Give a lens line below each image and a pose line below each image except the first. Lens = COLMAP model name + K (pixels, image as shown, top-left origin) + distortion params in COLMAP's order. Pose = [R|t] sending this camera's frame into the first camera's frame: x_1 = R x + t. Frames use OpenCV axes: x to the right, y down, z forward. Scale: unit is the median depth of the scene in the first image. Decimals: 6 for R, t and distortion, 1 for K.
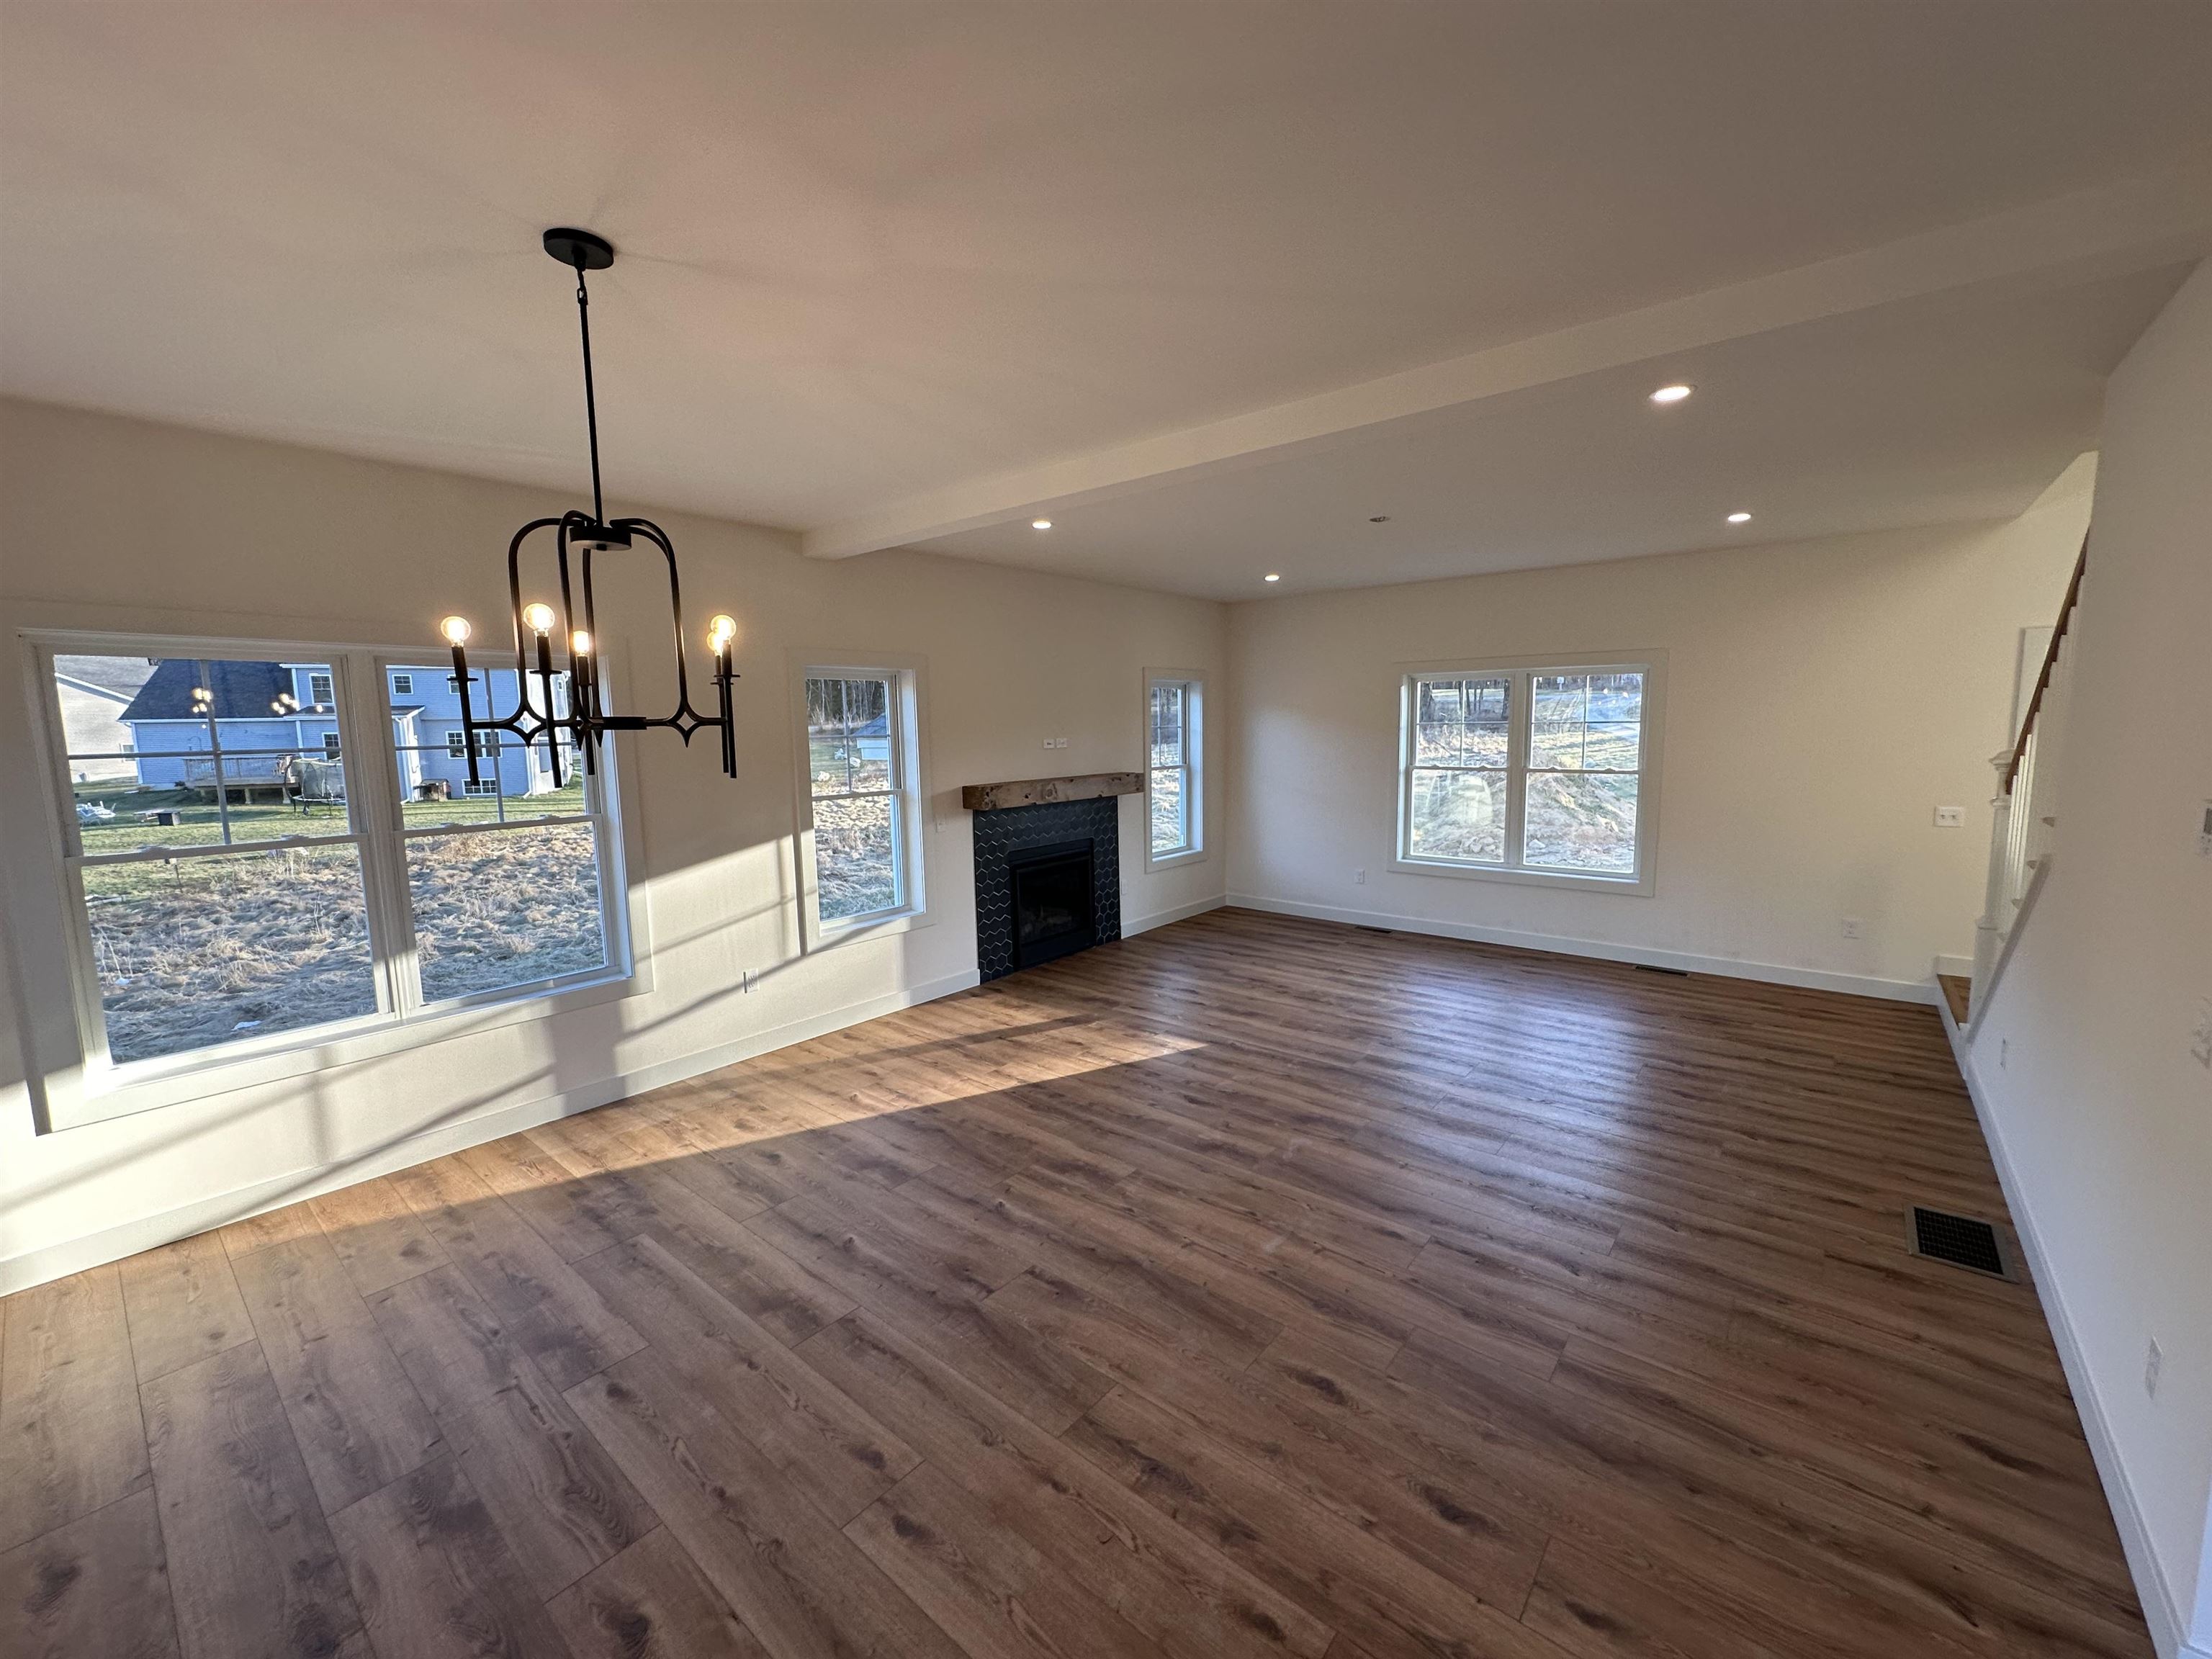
lens RADIAL K [[880.5, 0, 1105.6], [0, 880.5, 830.0], [0, 0, 1]] dist [-0.002663, 0.001133]
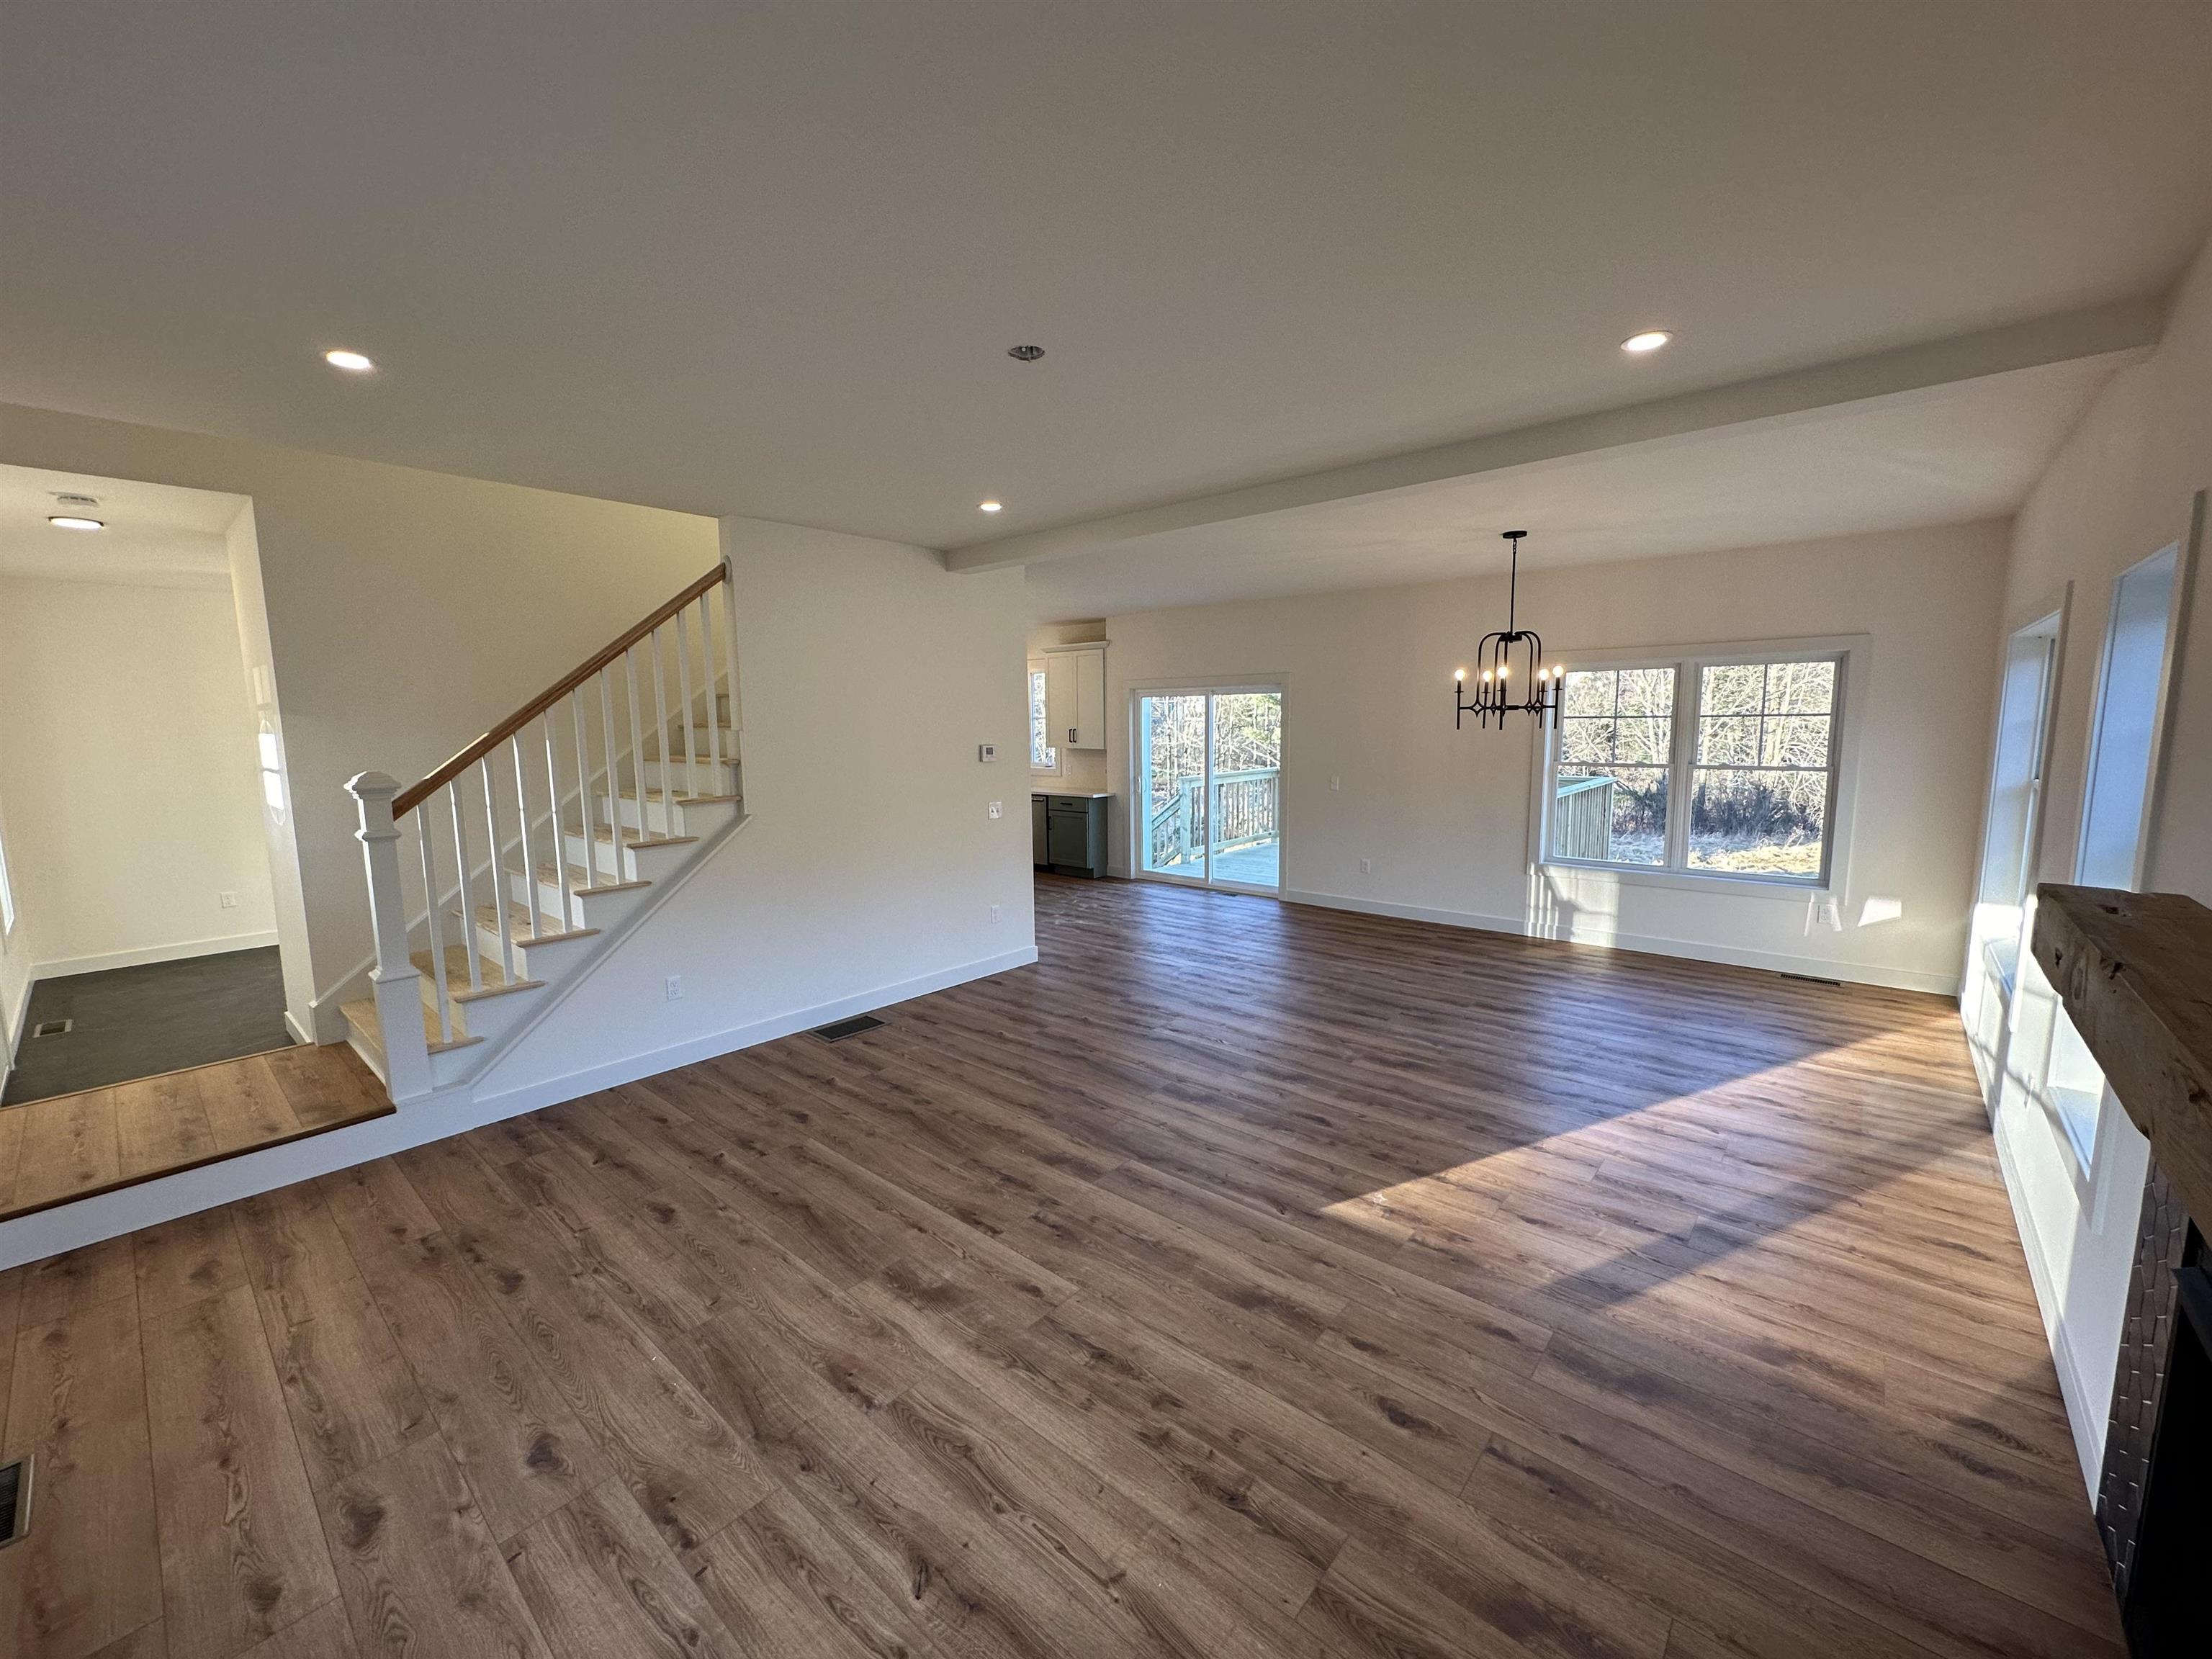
lens RADIAL K [[880.5, 0, 1105.7], [0, 880.5, 826.4], [0, 0, 1]] dist [-0.002663, 0.001133]
pose [[-0.999220, 0.026254, 0.029484, 0.282452], [0.032599, 0.969956, 0.241086, -0.219078], [-0.022269, 0.241859, -0.970056, 1.783659]]
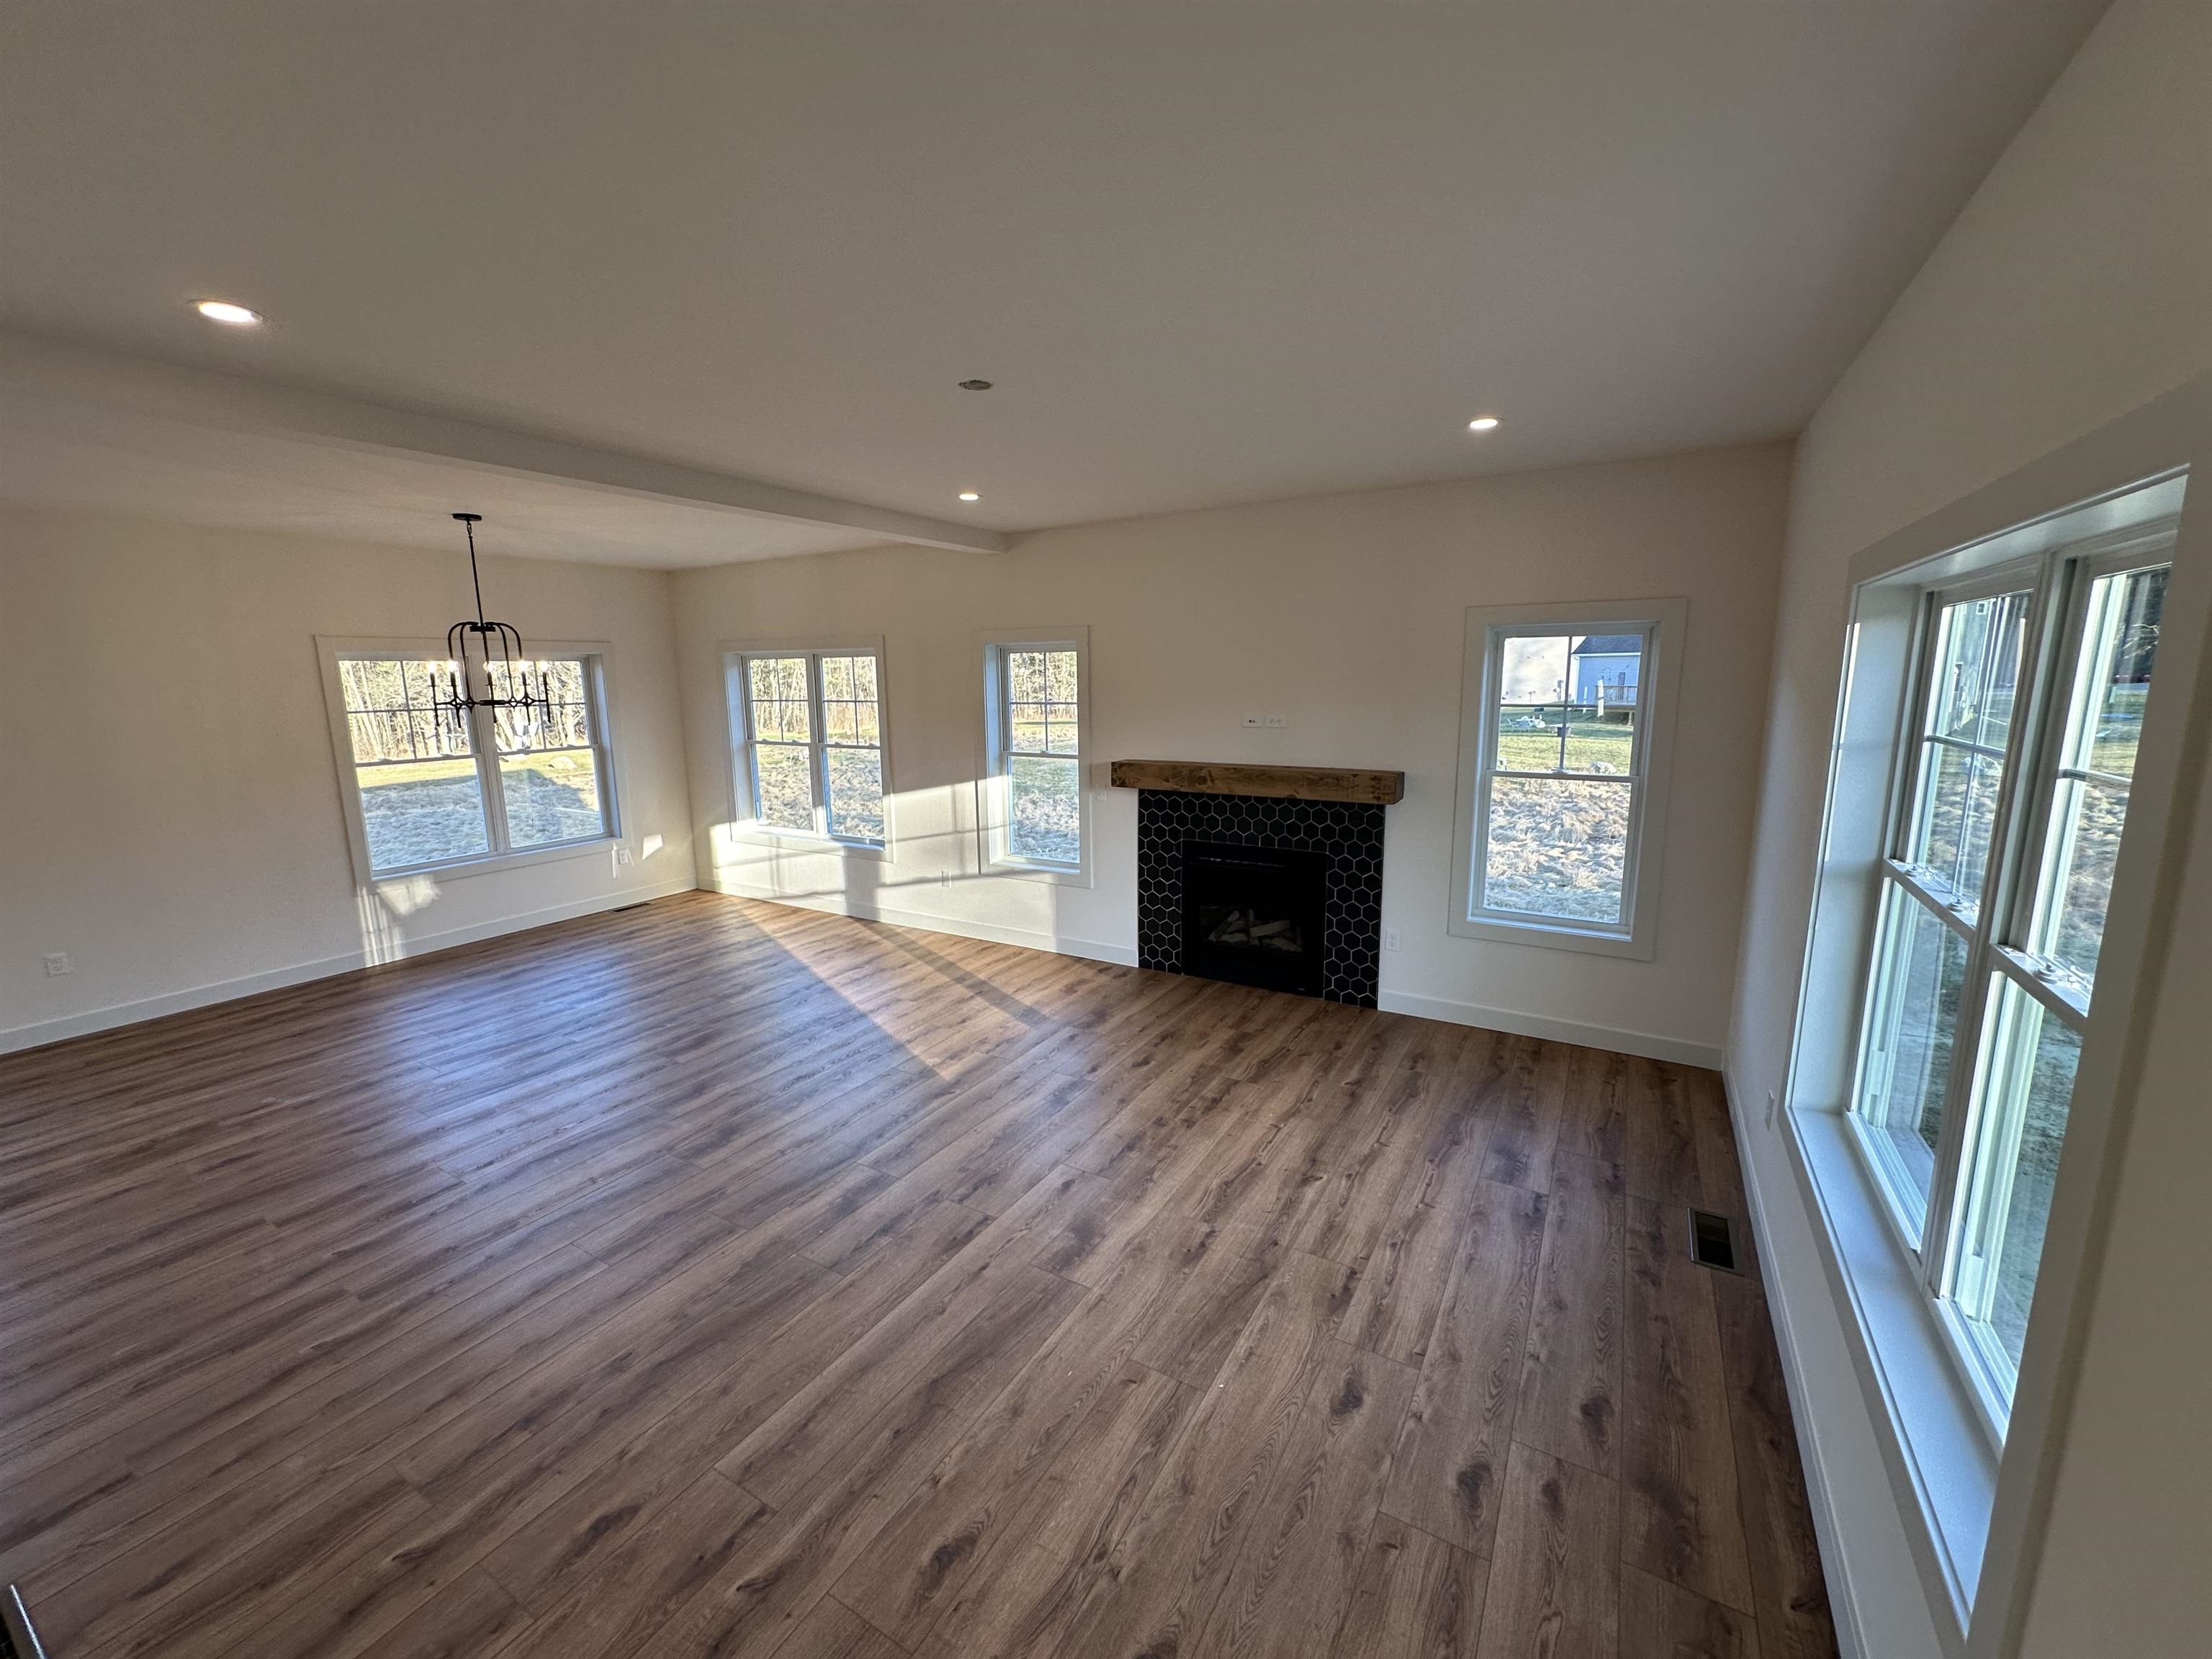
lens RADIAL K [[880.5, 0, 1102.5], [0, 880.5, 830.4], [0, 0, 1]] dist [-0.002663, 0.001133]
pose [[0.153961, 0.188775, -0.969876, 1.069682], [-0.109175, 0.978820, 0.173184, -0.188298], [0.982027, 0.079222, 0.171309, 1.117250]]
